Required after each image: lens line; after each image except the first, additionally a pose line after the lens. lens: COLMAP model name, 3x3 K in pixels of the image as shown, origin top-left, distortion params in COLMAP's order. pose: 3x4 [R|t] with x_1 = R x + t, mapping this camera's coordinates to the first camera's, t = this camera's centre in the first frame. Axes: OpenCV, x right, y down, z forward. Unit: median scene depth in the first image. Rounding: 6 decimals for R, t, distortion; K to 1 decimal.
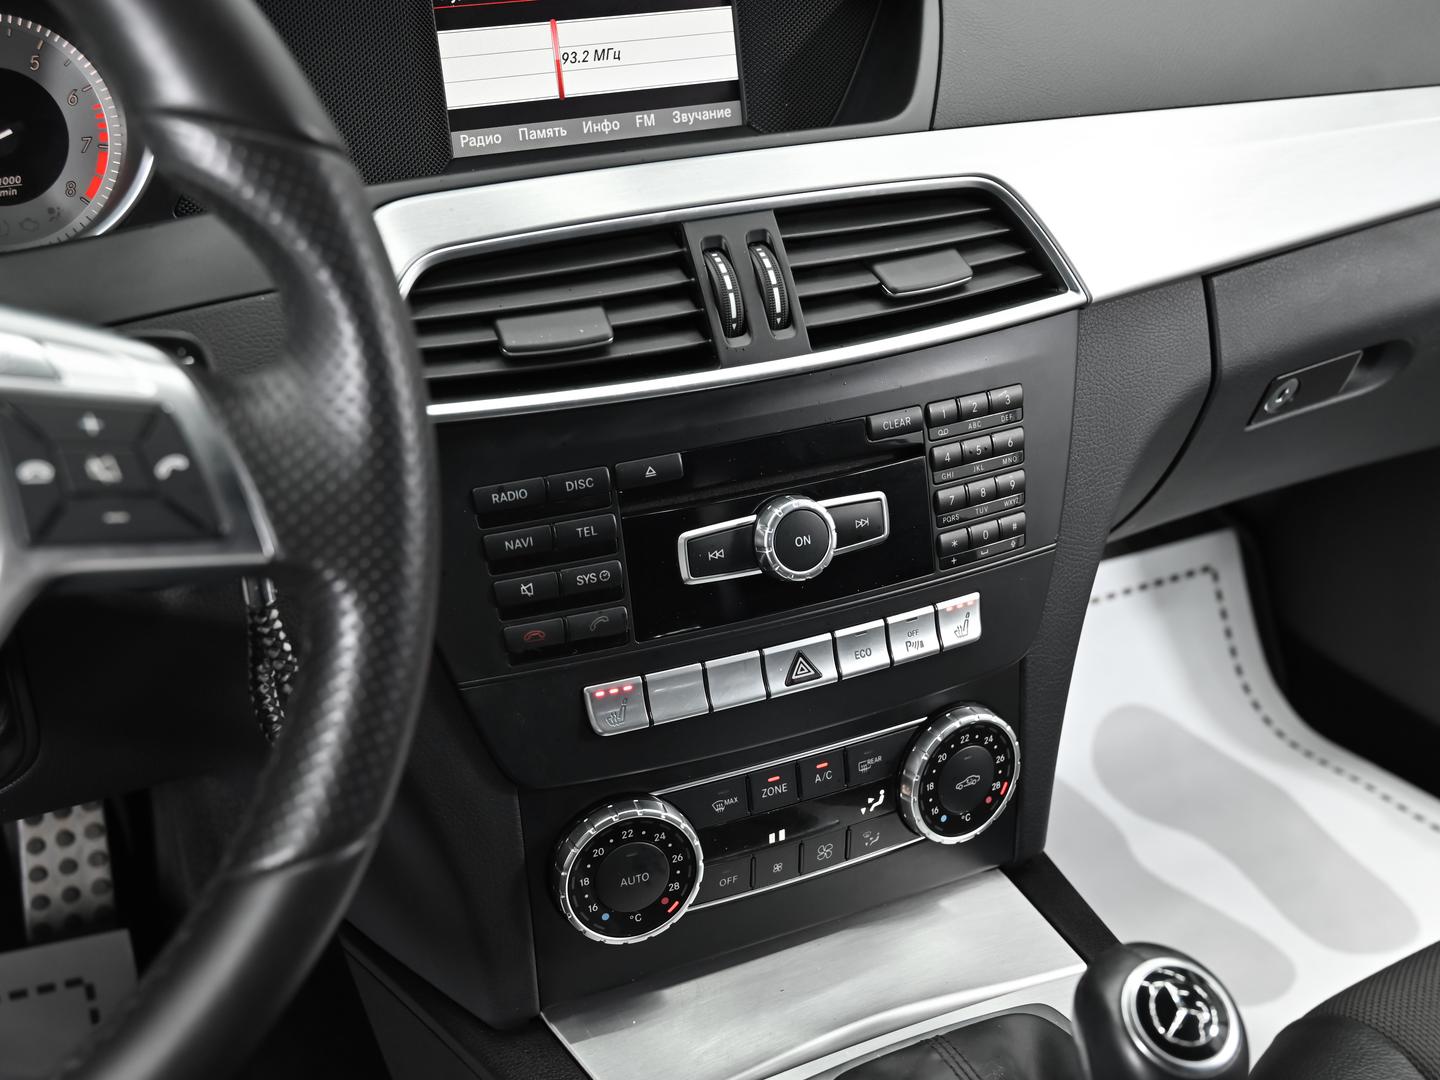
lens RADIAL K [[1785.5, 0, 718.1], [0, 1785.5, 542.3], [0, 0, 1]] dist [0.003166, 0.000000]
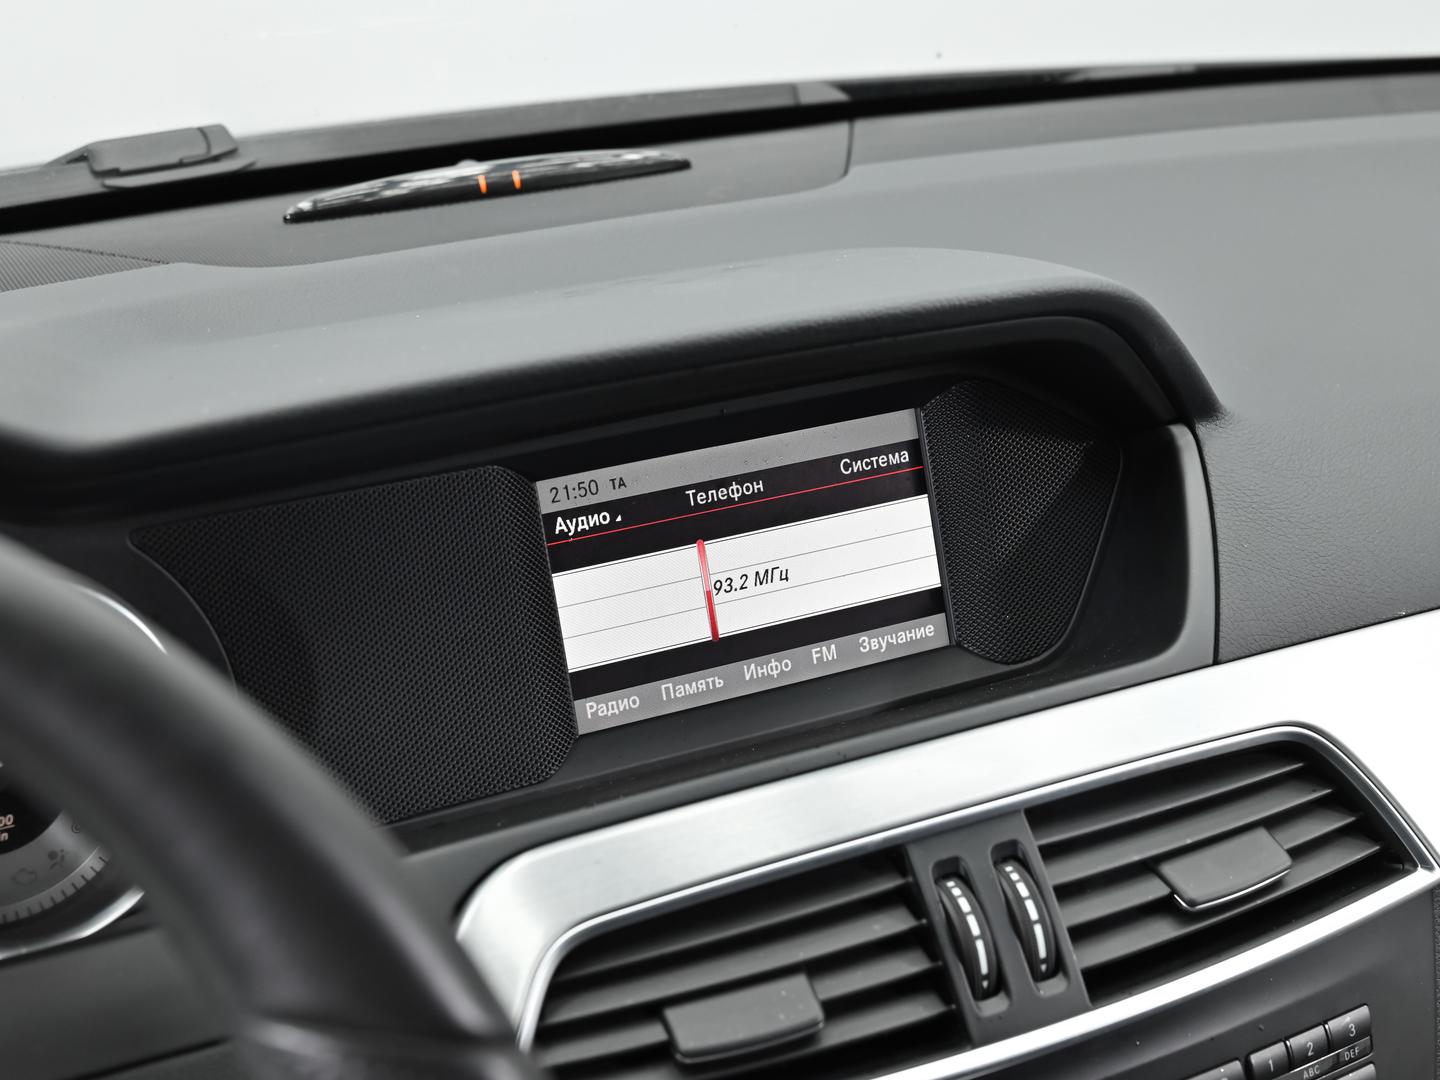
lens RADIAL K [[2185.9, 0, 720.2], [0, 2185.9, 540.7], [0, 0, 1]] dist [-0.007611, 0.000000]
pose [[0.998085, -0.054149, -0.029910, -0.057378], [0.049668, 0.989691, -0.134332, -0.170733], [0.036876, 0.132589, 0.990485, 0.083922]]
